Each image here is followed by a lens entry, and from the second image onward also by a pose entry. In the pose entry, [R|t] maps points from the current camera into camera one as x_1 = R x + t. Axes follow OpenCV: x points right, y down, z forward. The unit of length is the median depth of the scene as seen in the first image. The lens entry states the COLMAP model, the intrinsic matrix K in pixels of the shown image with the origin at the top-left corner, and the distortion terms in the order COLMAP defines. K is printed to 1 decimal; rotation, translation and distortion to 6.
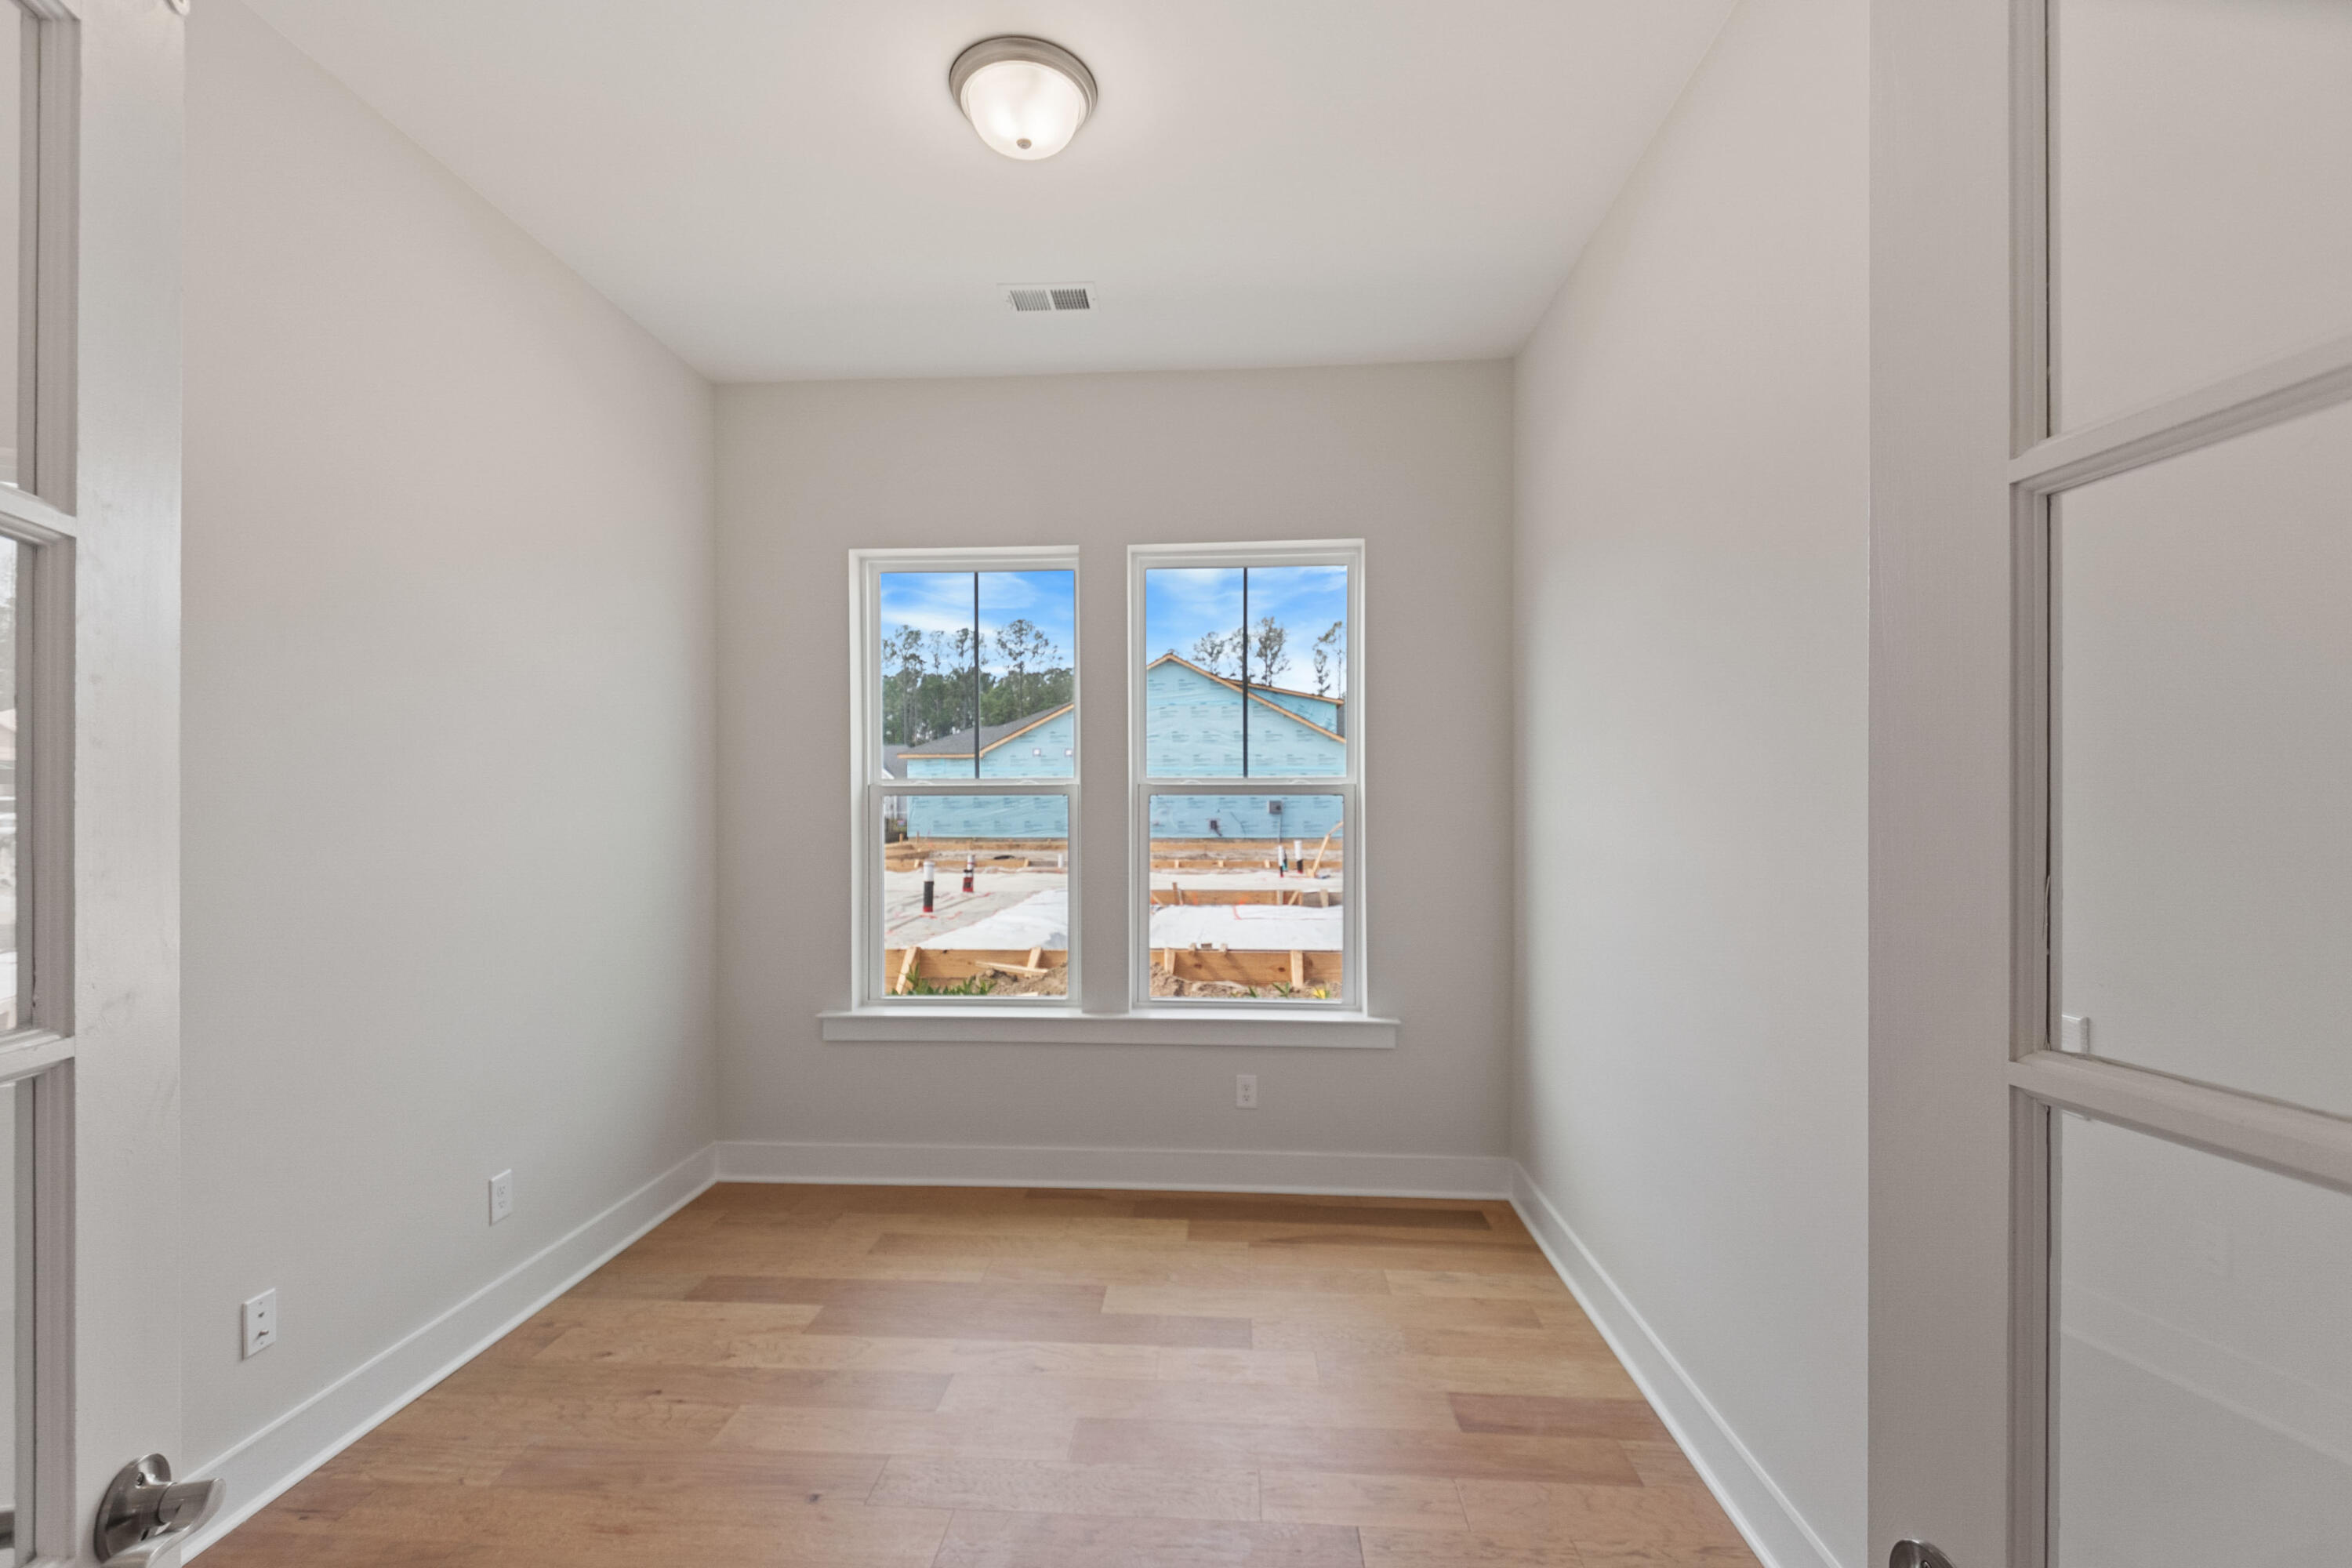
lens RADIAL K [[1043.3, 0, 1167.2], [0, 1043.3, 793.7], [0, 0, 1]] dist [0.014907, -0.000360]
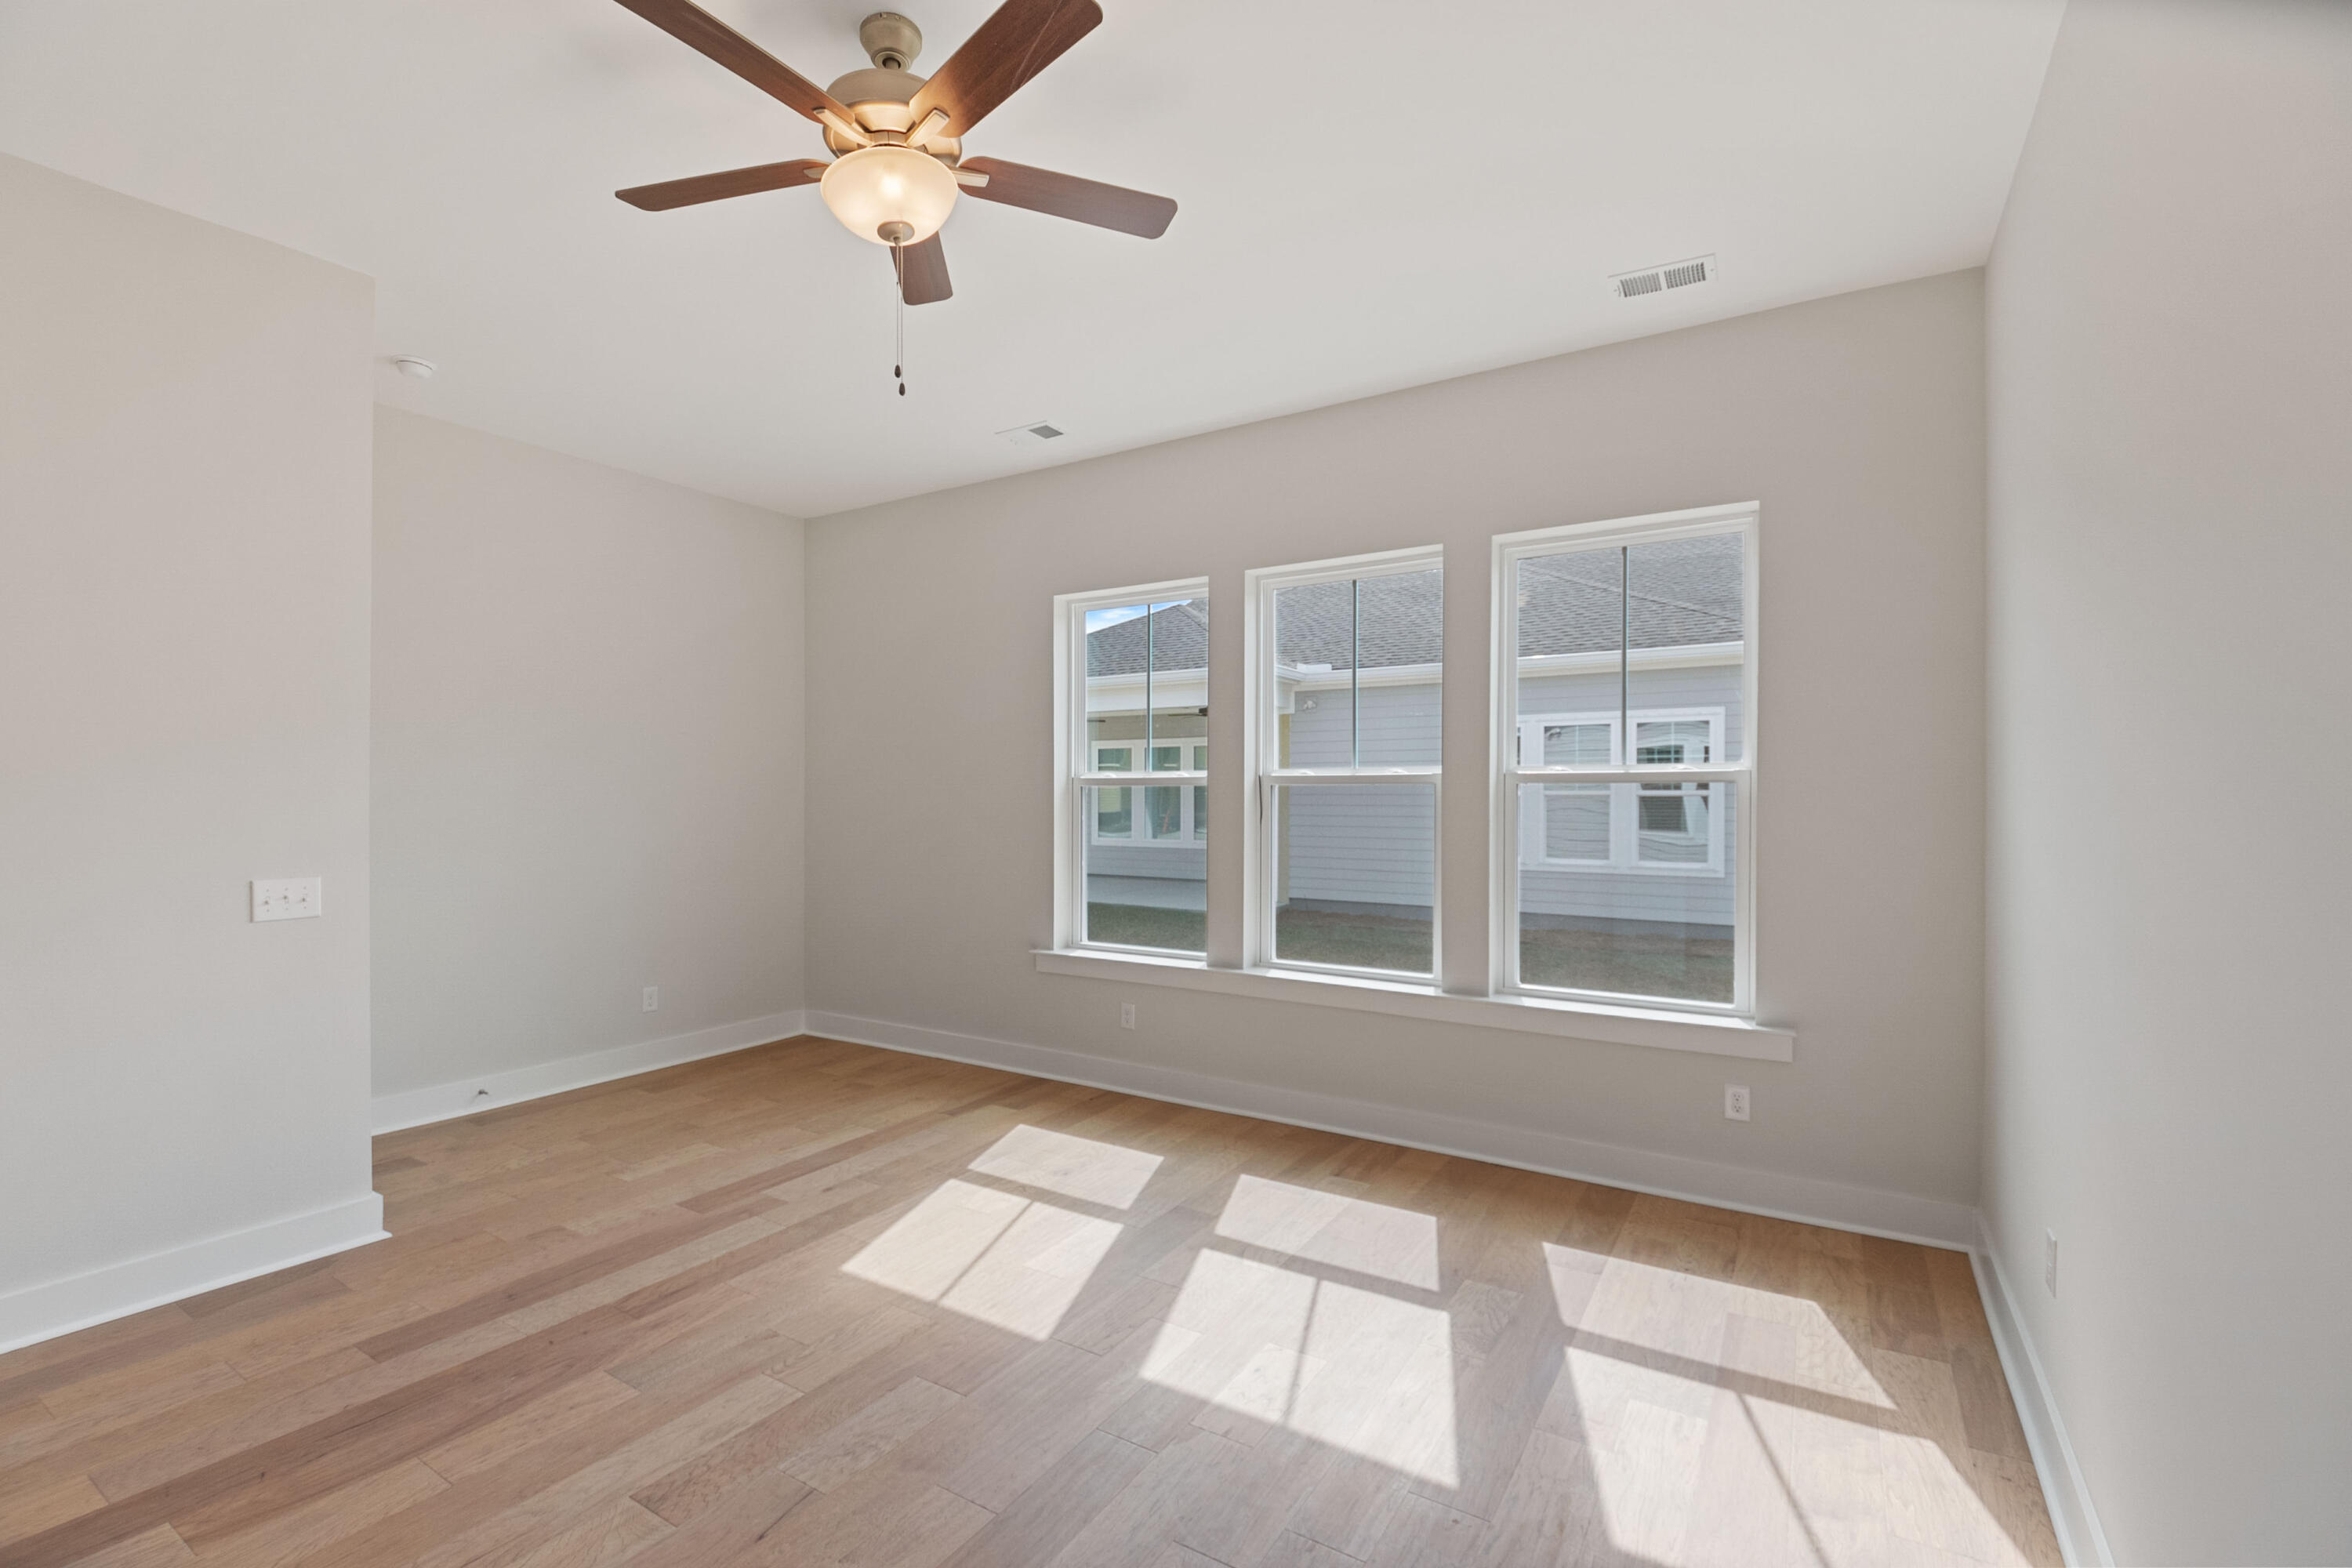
lens RADIAL K [[1017.7, 0, 1175.7], [0, 1017.7, 798.5], [0, 0, 1]] dist [-0.041211, -0.000202]
pose [[0.876583, 0.003112, -0.481240, 0.170657], [0.004735, 0.999875, 0.015092, -0.000567], [0.481227, -0.015509, 0.876459, -0.015375]]
